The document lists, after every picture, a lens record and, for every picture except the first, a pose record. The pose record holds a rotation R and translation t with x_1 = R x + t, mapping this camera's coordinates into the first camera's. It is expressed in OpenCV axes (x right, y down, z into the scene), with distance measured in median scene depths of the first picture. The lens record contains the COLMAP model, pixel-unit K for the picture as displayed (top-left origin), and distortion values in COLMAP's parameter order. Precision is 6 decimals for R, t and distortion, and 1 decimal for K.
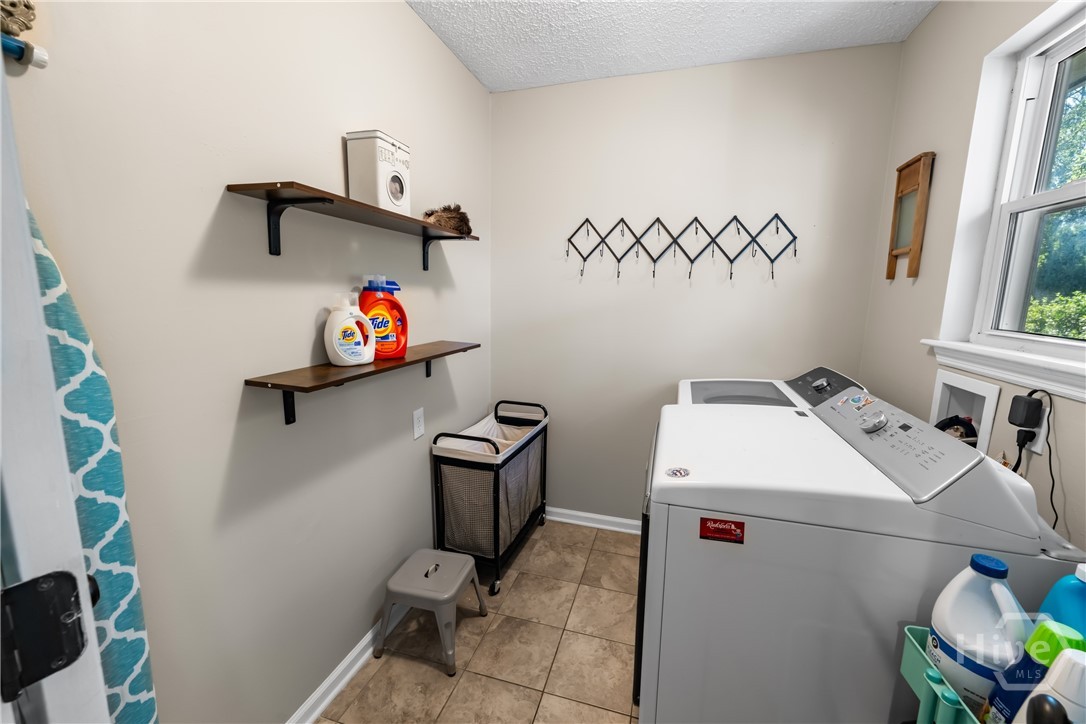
lens RADIAL K [[443.3, 0, 543.0], [0, 443.3, 362.0], [0, 0, 1]] dist [-0.000380, -0.000077]
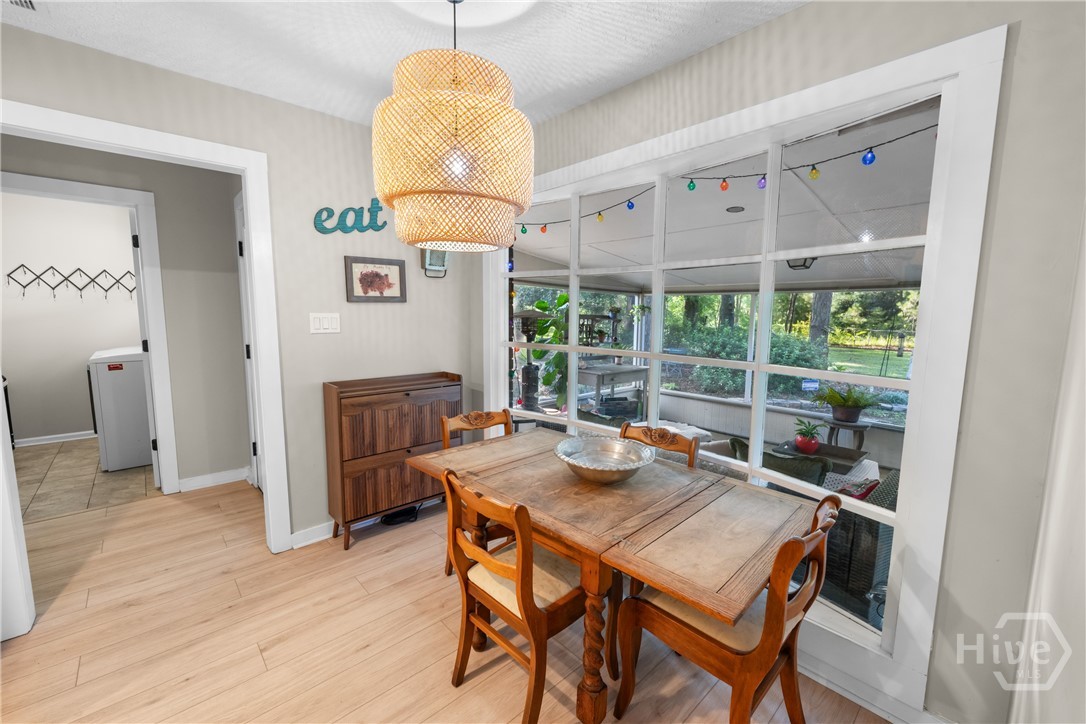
lens RADIAL K [[443.3, 0, 543.0], [0, 443.3, 362.0], [0, 0, 1]] dist [-0.000380, -0.000077]
pose [[0.516485, -0.111615, 0.848991, -0.375281], [0.137235, 0.989442, 0.046593, 0.266348], [-0.845228, 0.092447, 0.526349, -1.663294]]
